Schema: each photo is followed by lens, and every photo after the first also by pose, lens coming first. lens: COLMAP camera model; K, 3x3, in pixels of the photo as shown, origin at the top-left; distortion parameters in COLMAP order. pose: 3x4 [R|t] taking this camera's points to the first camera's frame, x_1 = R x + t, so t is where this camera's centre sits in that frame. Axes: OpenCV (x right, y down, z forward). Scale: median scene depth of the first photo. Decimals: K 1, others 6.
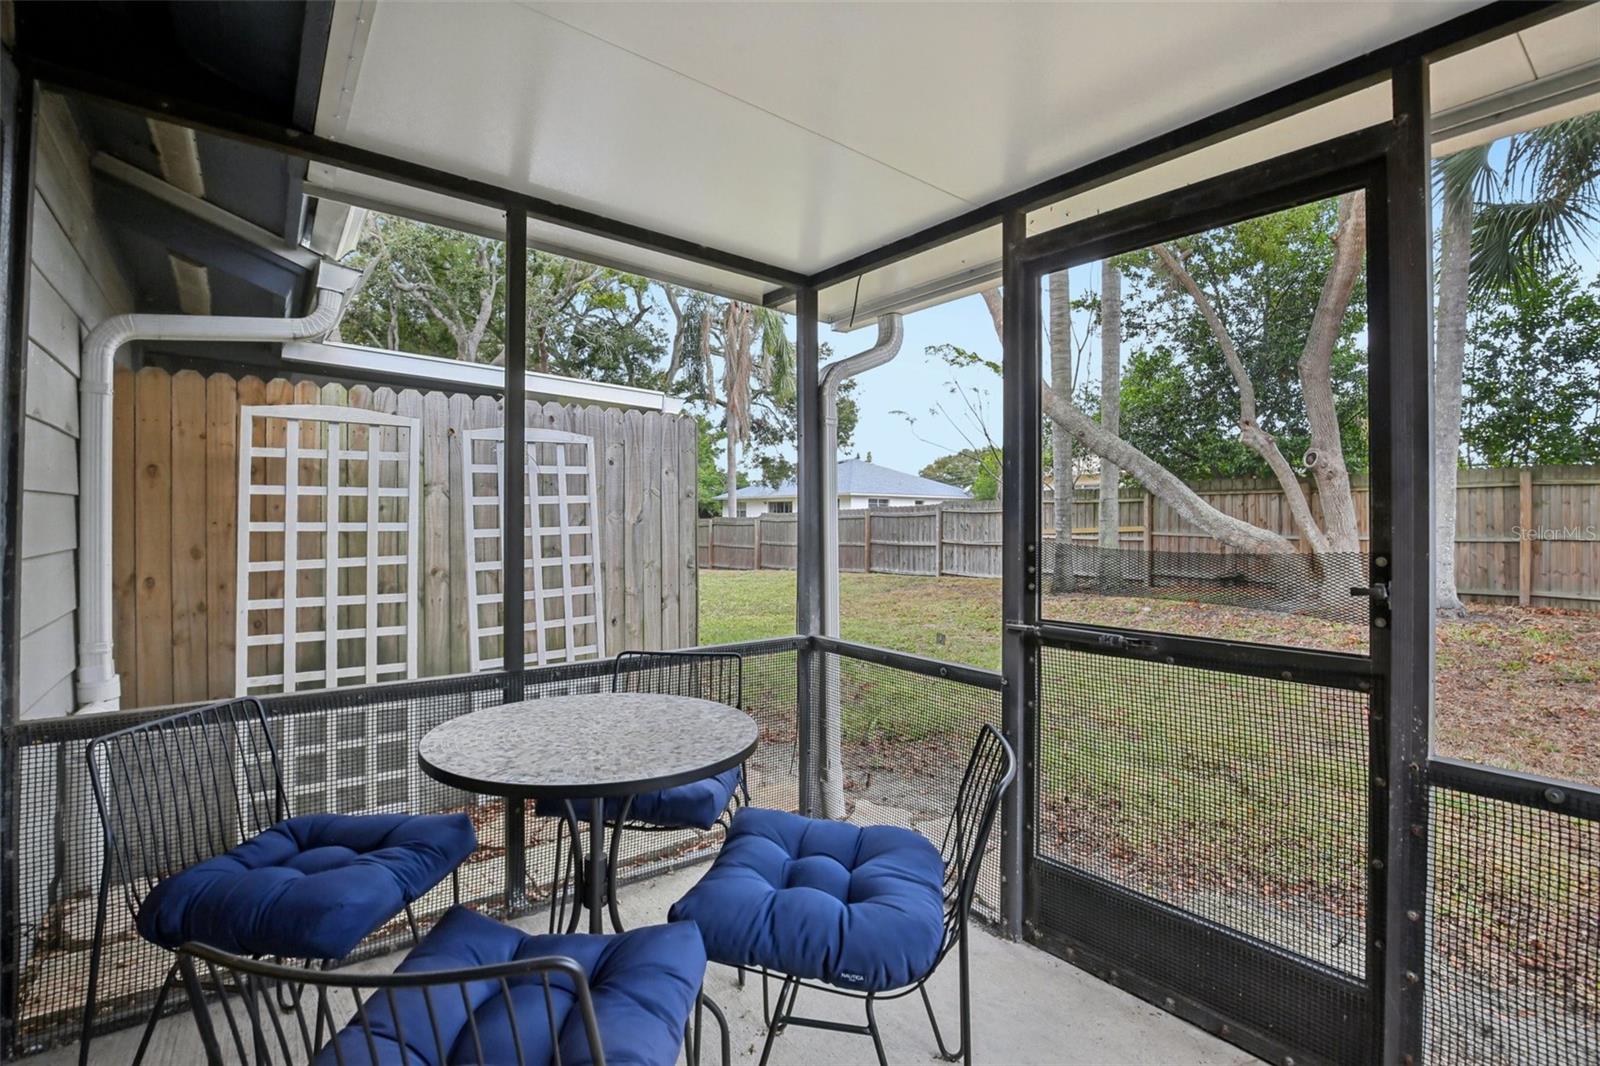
lens RADIAL K [[738.2, 0, 801.7], [0, 738.2, 529.0], [0, 0, 1]] dist [-0.023655, 0.003898]
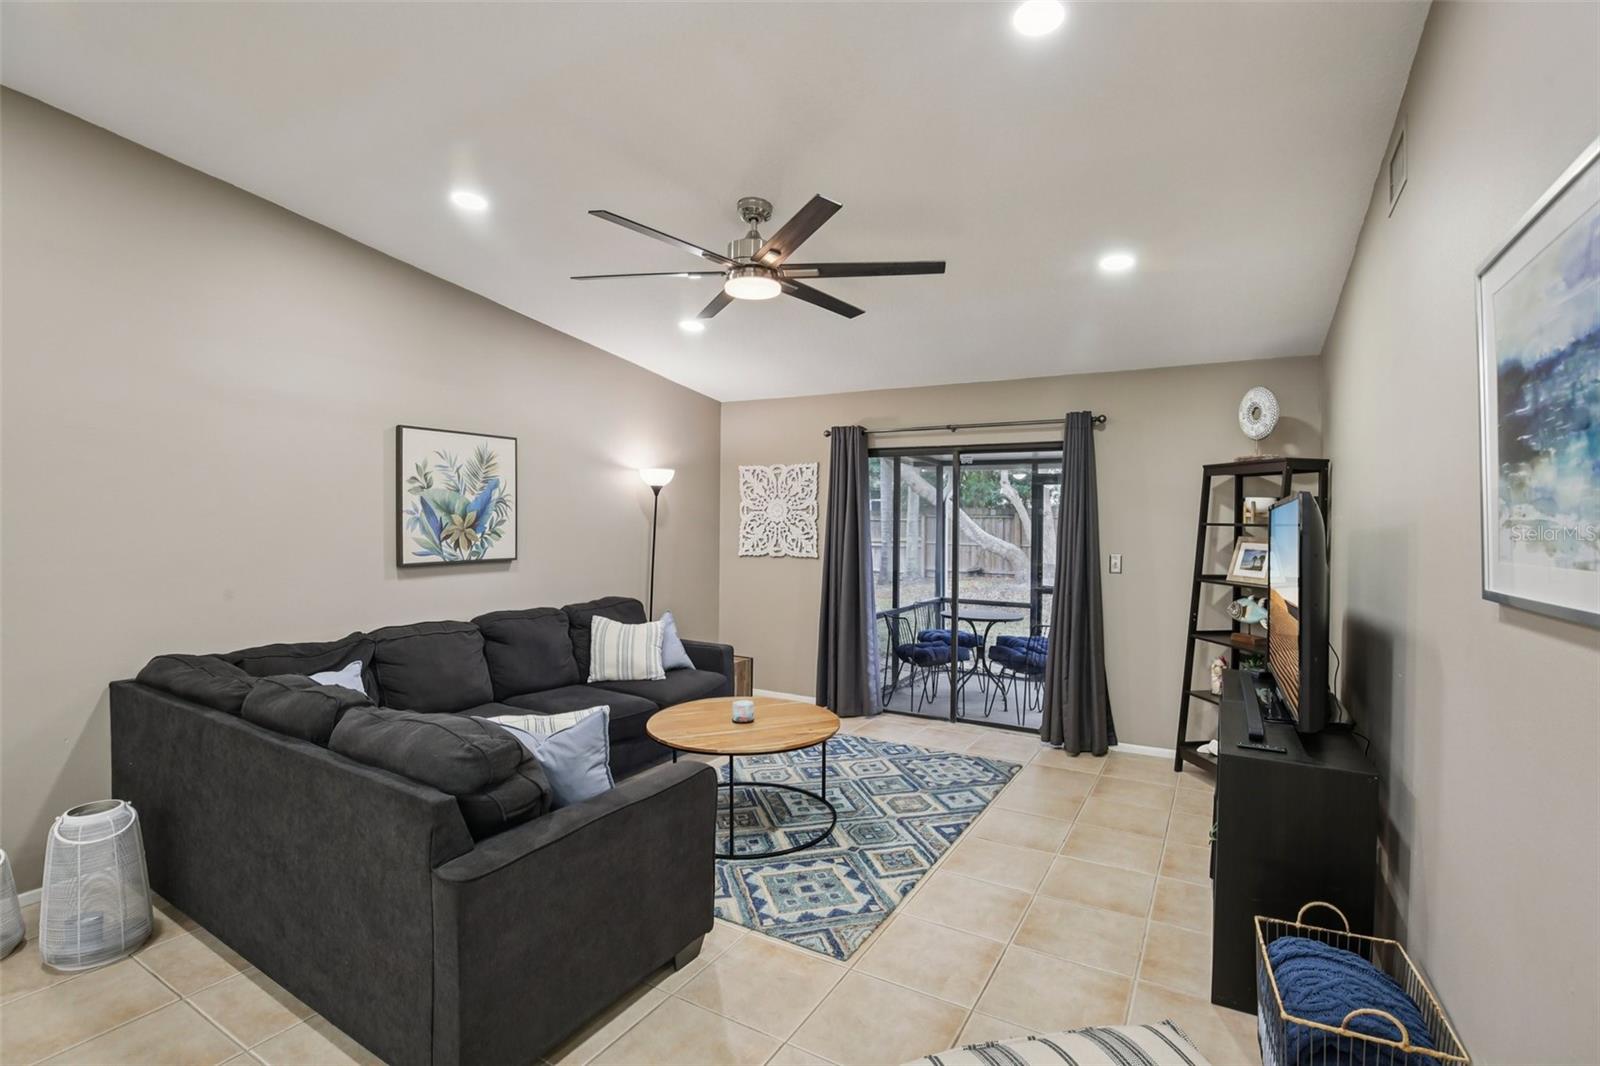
lens RADIAL K [[738.2, 0, 832.1], [0, 738.2, 518.0], [0, 0, 1]] dist [-0.023655, 0.003898]
pose [[0.907158, 0.007564, 0.420722, -2.024174], [-0.002472, 0.999917, -0.012648, -0.148335], [-0.420783, 0.010434, 0.907101, -1.724108]]
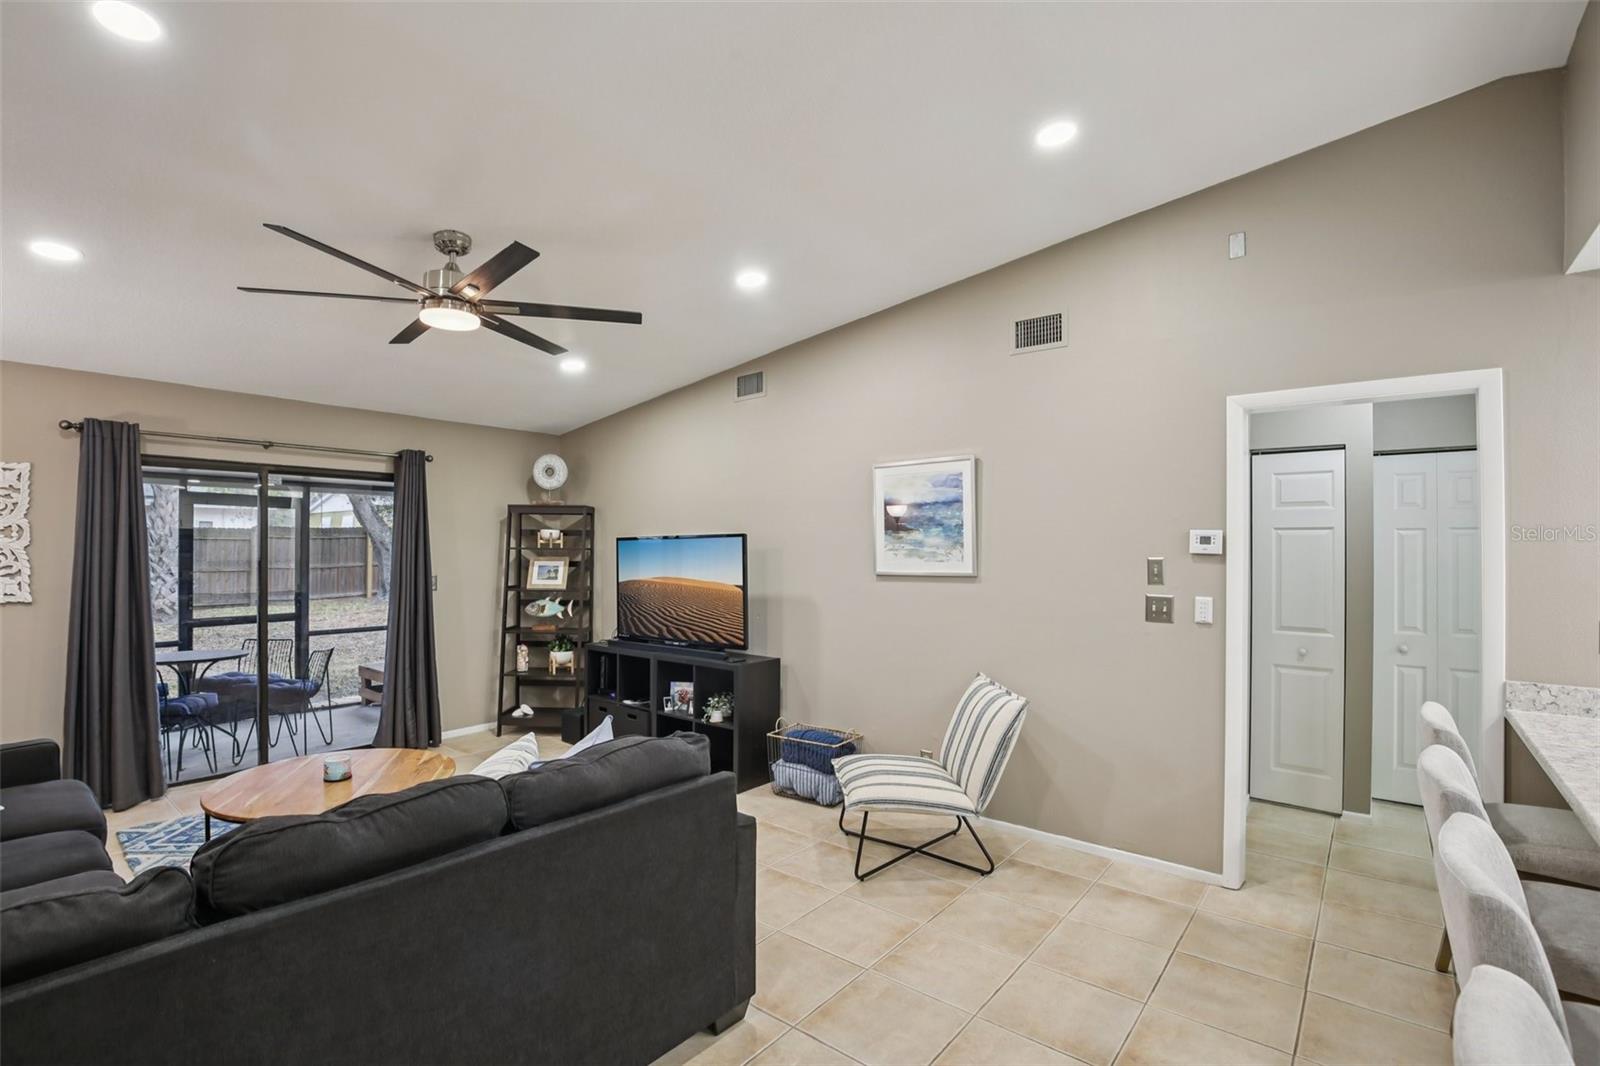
lens RADIAL K [[738.2, 0, 795.7], [0, 738.2, 545.9], [0, 0, 1]] dist [-0.023655, 0.003898]
pose [[-0.253443, -0.001333, 0.967350, -3.180608], [0.006875, 0.999971, 0.003179, -0.170047], [-0.967326, 0.007456, -0.253426, -0.633866]]
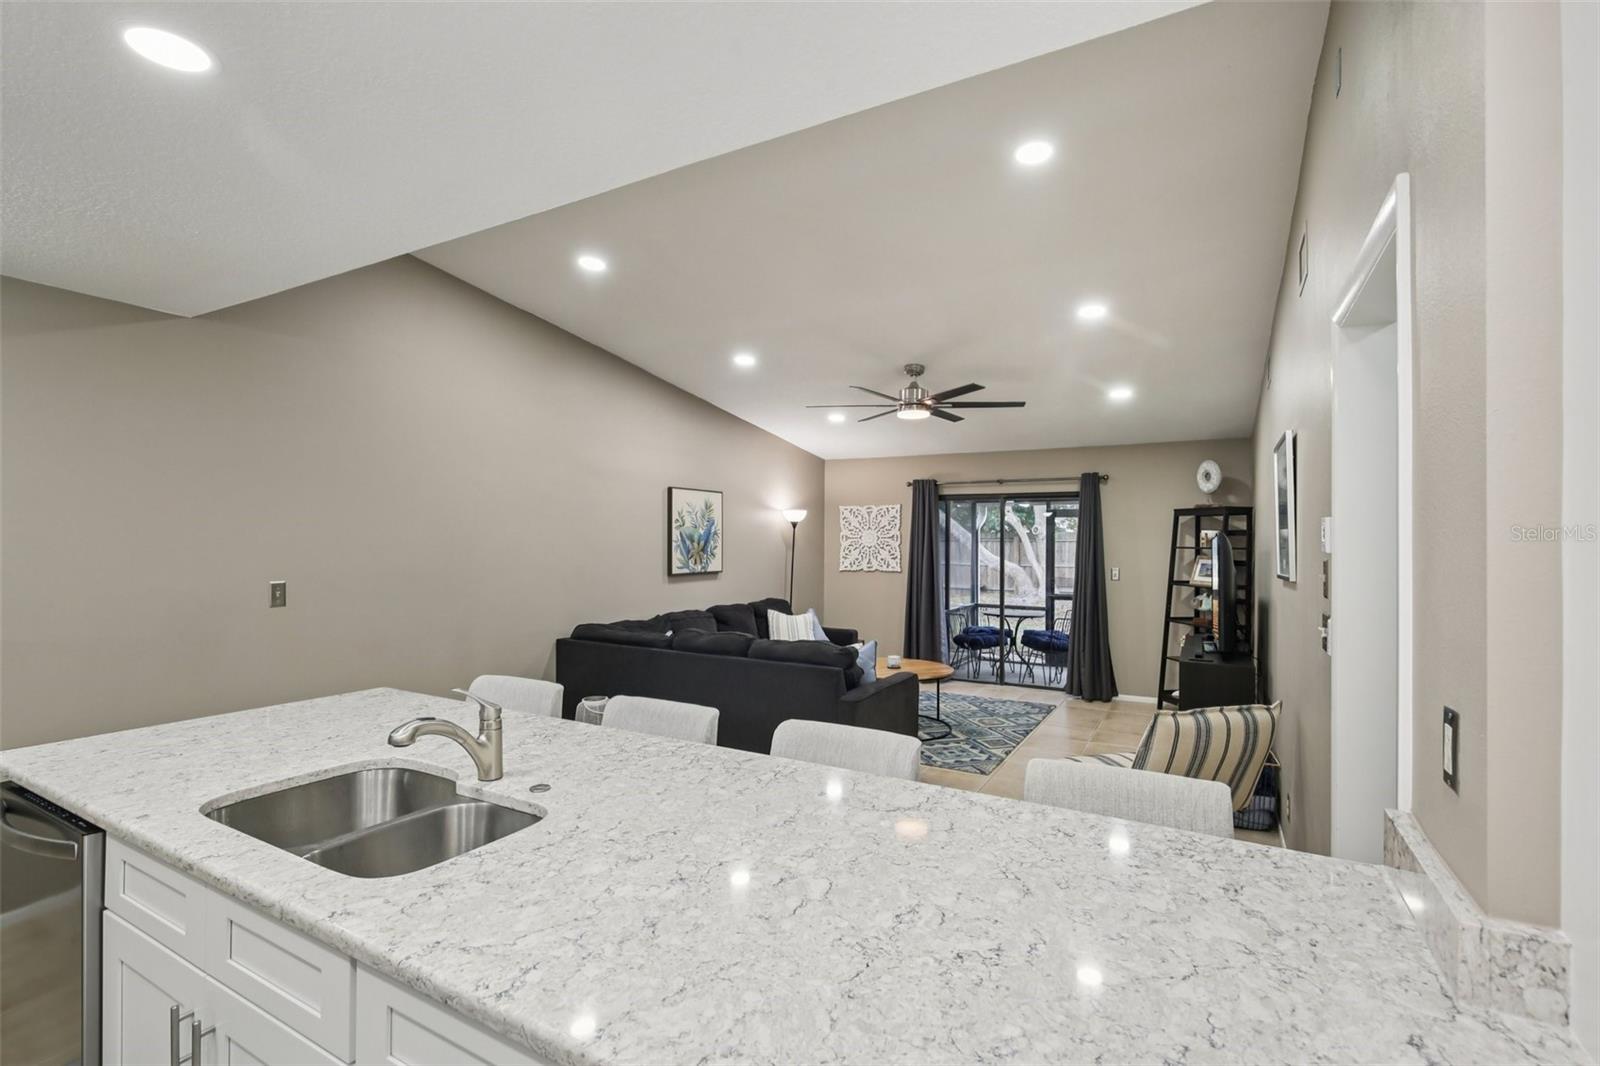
lens RADIAL K [[738.2, 0, 795.8], [0, 738.2, 530.9], [0, 0, 1]] dist [-0.023655, 0.003898]
pose [[0.914506, 0.010196, 0.404445, -2.982084], [-0.000062, 0.999686, -0.025061, -0.151891], [-0.404573, 0.022894, 0.914219, -2.524495]]
